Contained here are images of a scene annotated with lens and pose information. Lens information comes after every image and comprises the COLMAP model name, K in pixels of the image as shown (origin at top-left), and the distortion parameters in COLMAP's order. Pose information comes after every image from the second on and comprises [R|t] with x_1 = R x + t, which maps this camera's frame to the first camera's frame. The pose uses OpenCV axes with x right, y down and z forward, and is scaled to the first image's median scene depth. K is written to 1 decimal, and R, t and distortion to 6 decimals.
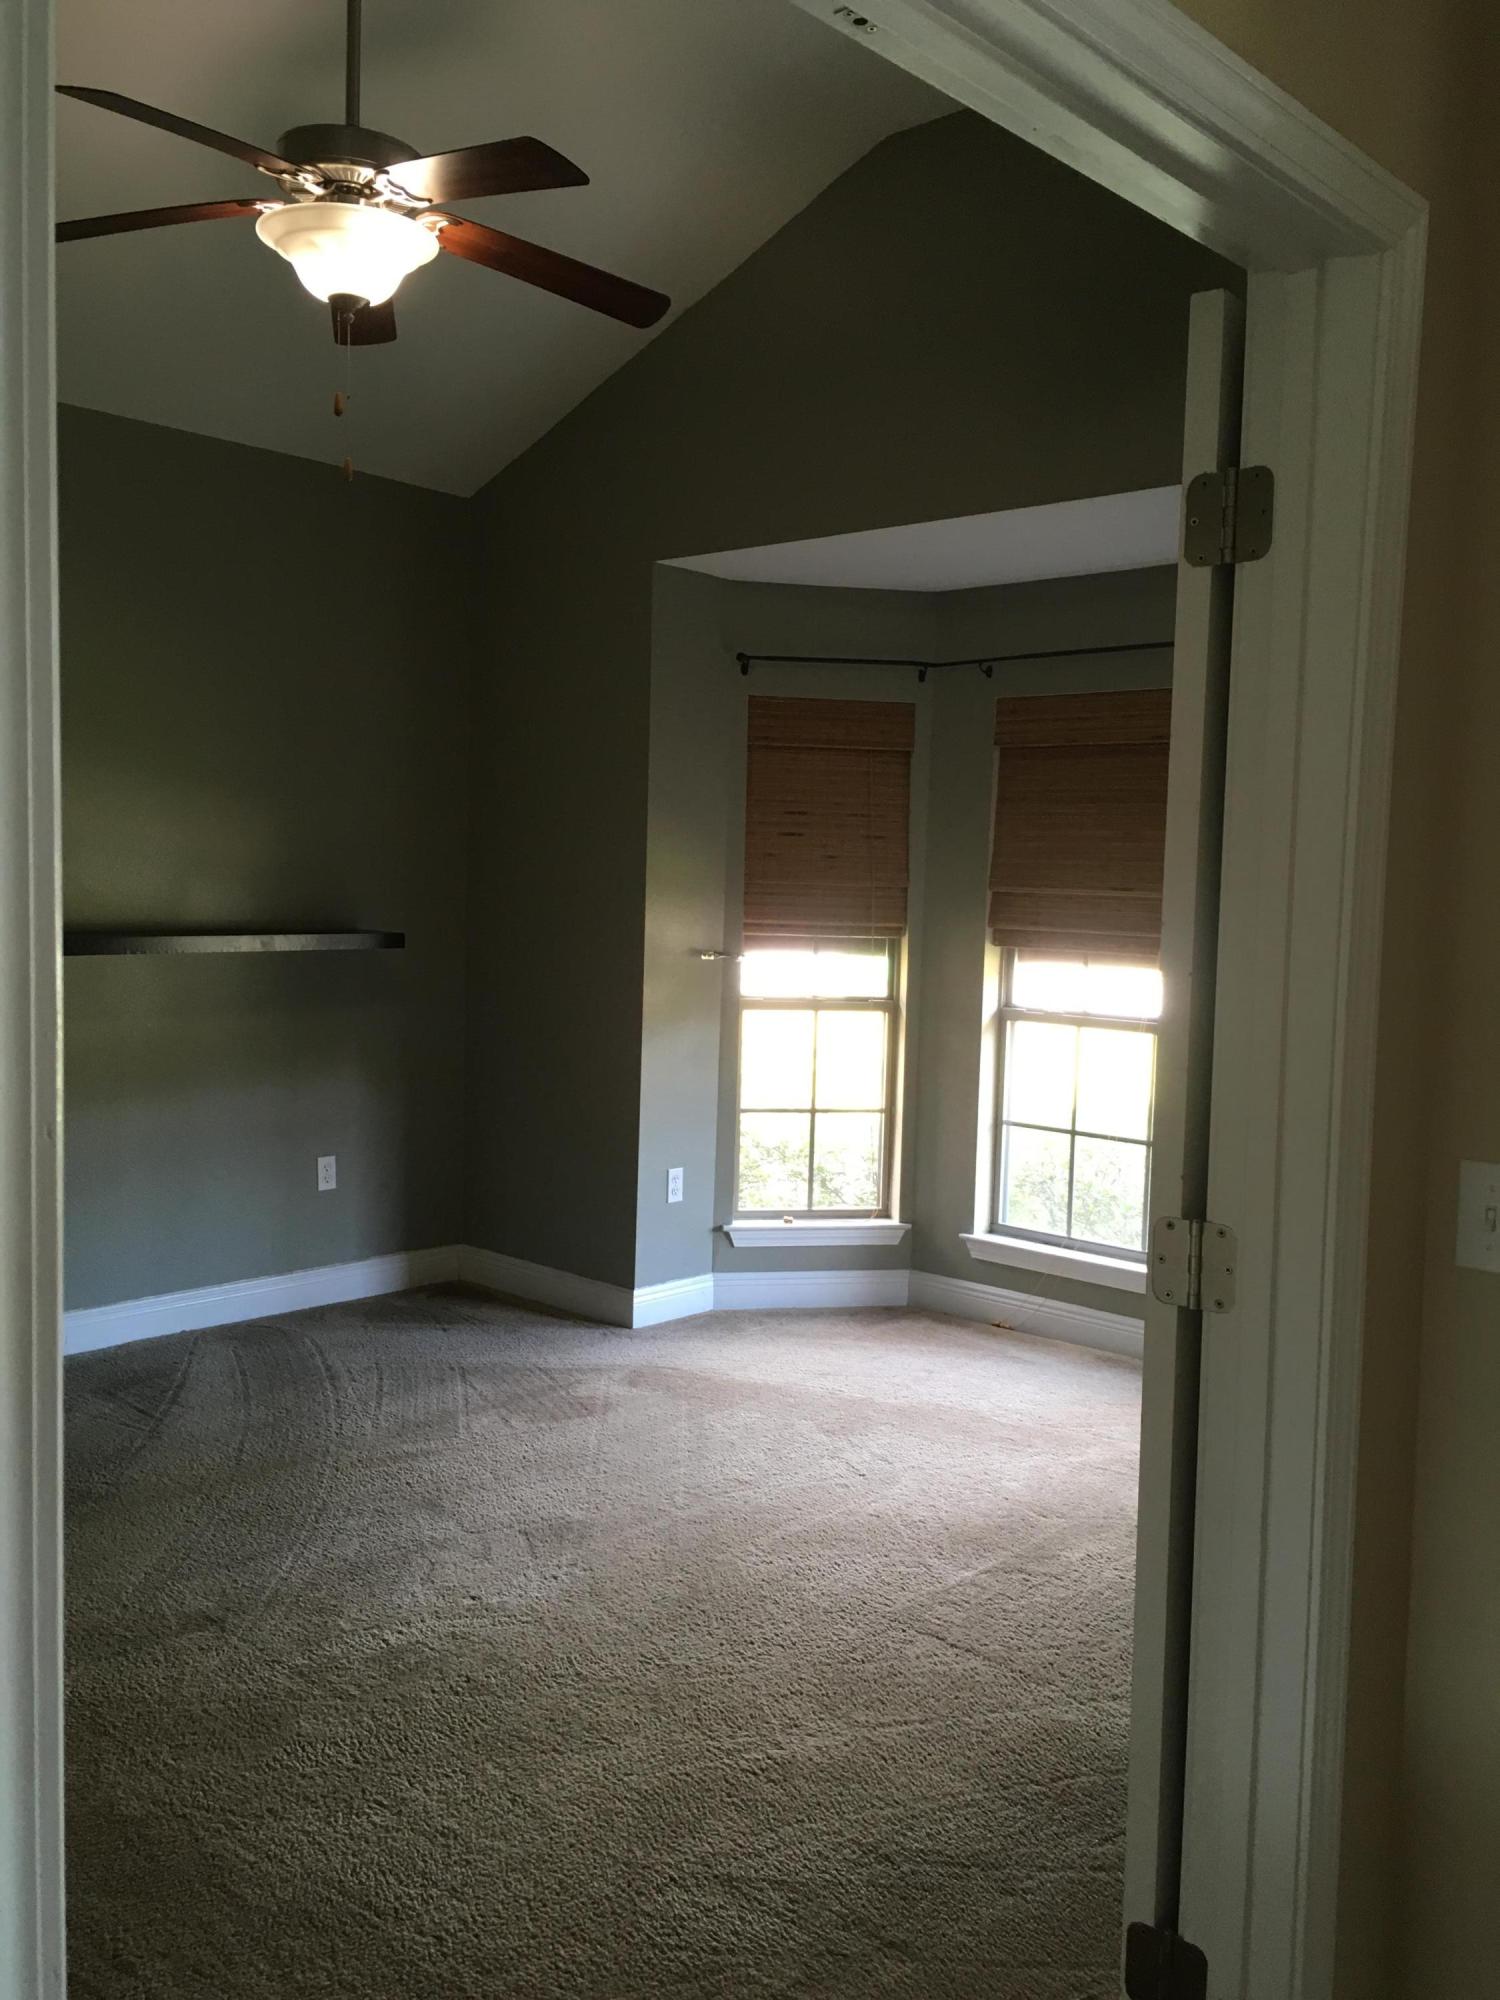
lens RADIAL K [[1703.5, 0, 754.5], [0, 1703.5, 1006.6], [0, 0, 1]] dist [0.070303, -0.094136]
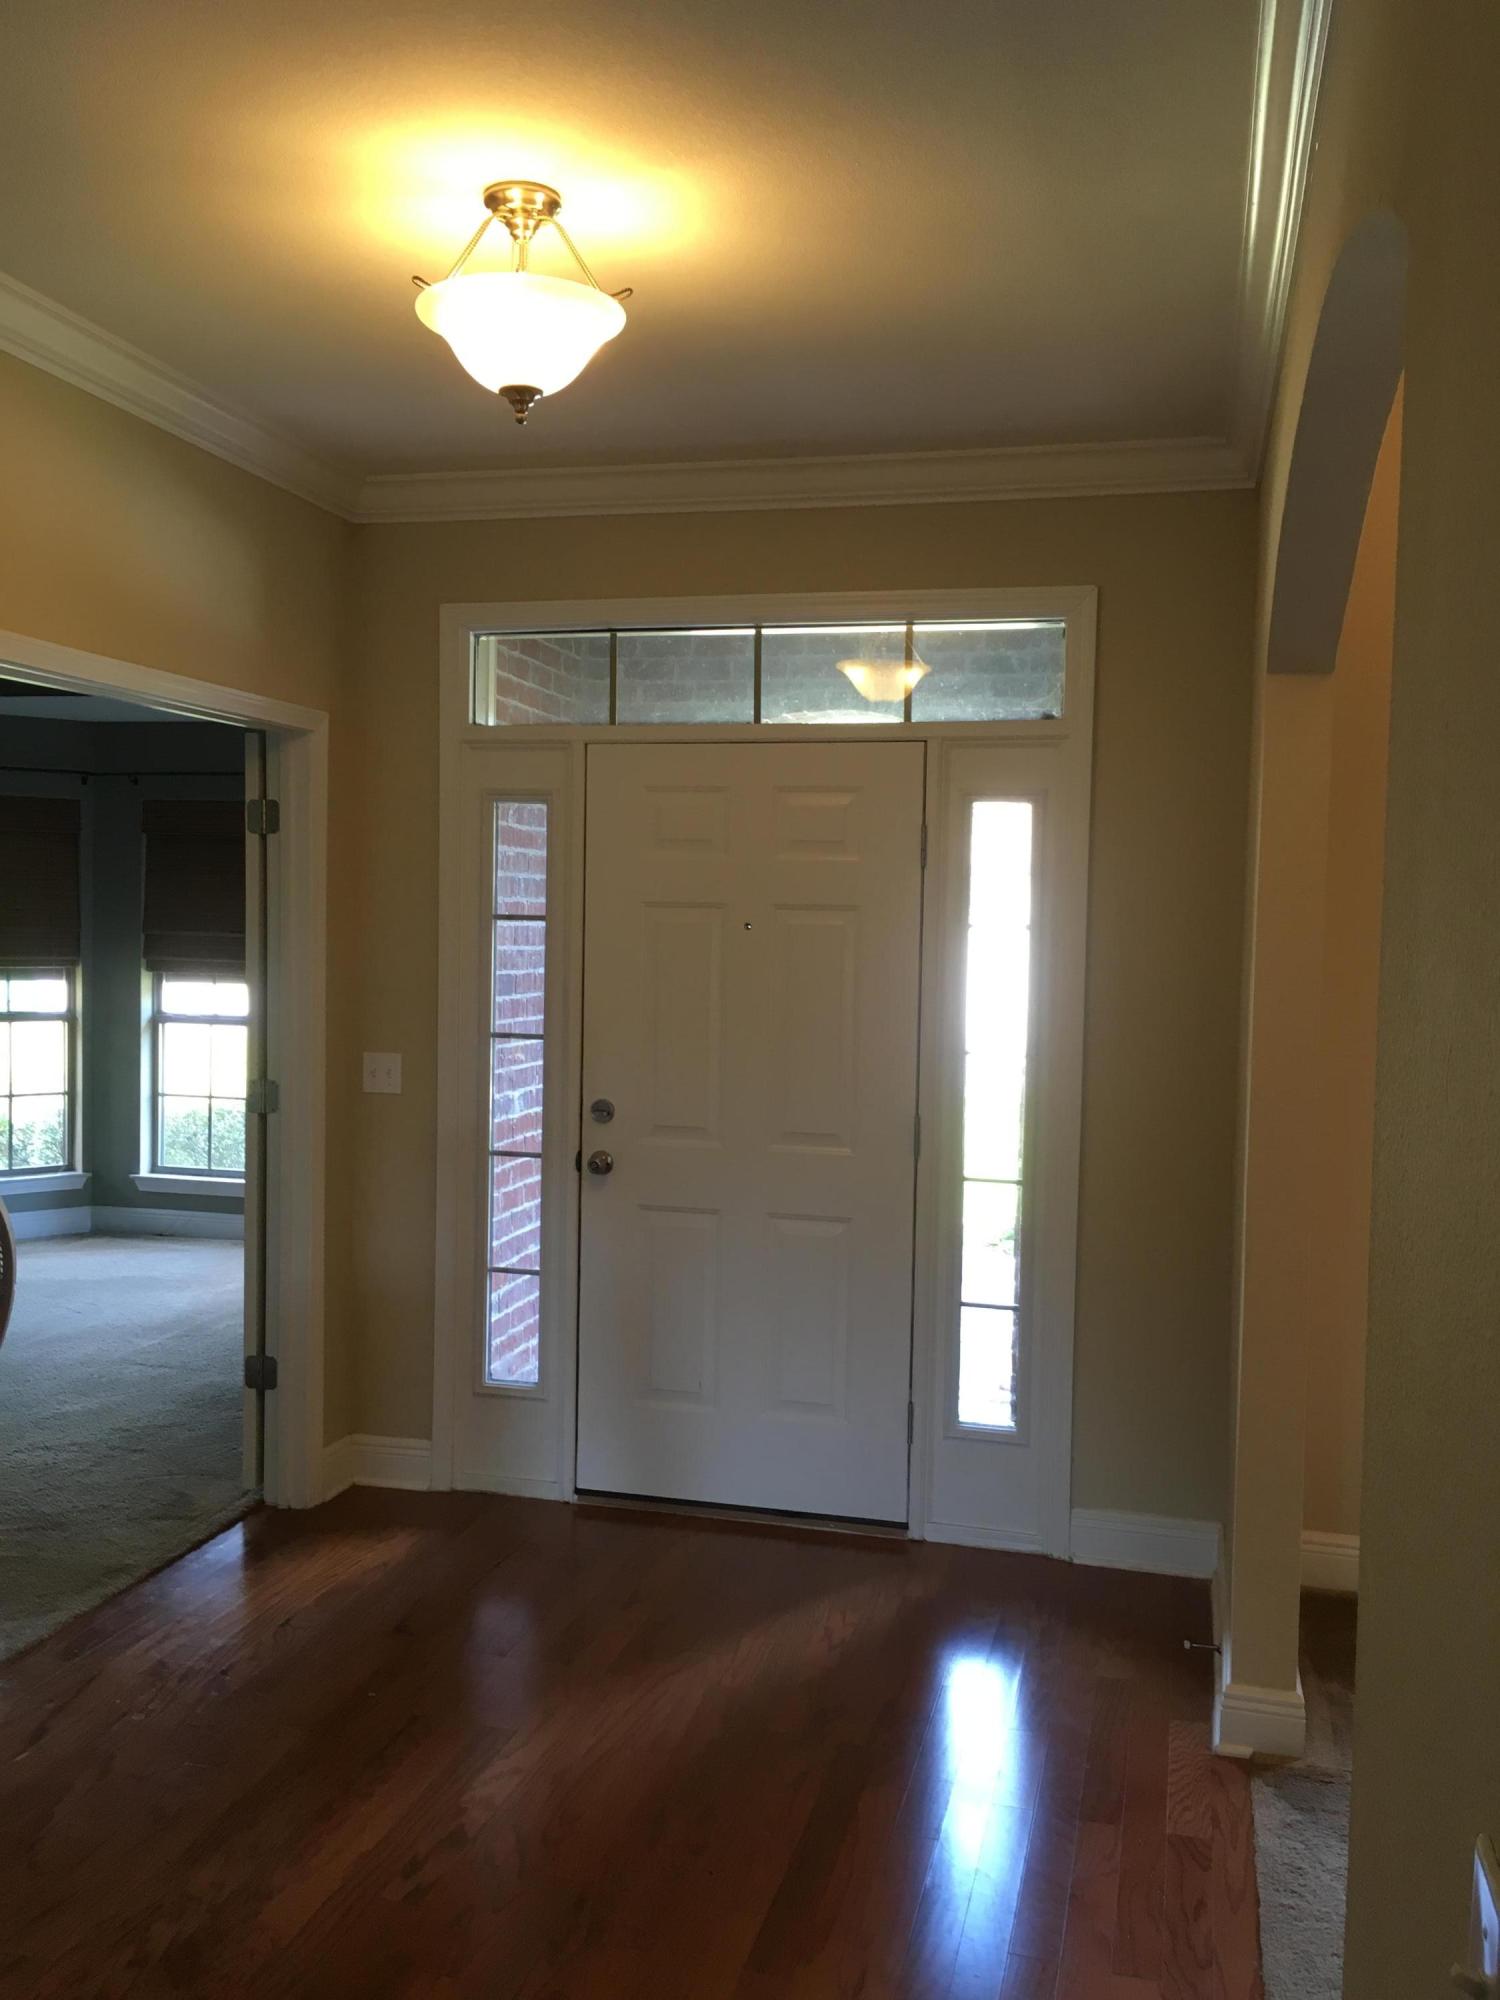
lens RADIAL K [[1703.5, 0, 757.9], [0, 1703.5, 1002.0], [0, 0, 1]] dist [0.070303, -0.094136]
pose [[0.877278, -0.034763, 0.478723, -0.101331], [0.040088, 0.999196, -0.000905, 0.011655], [-0.478306, 0.019985, 0.877966, -0.513384]]
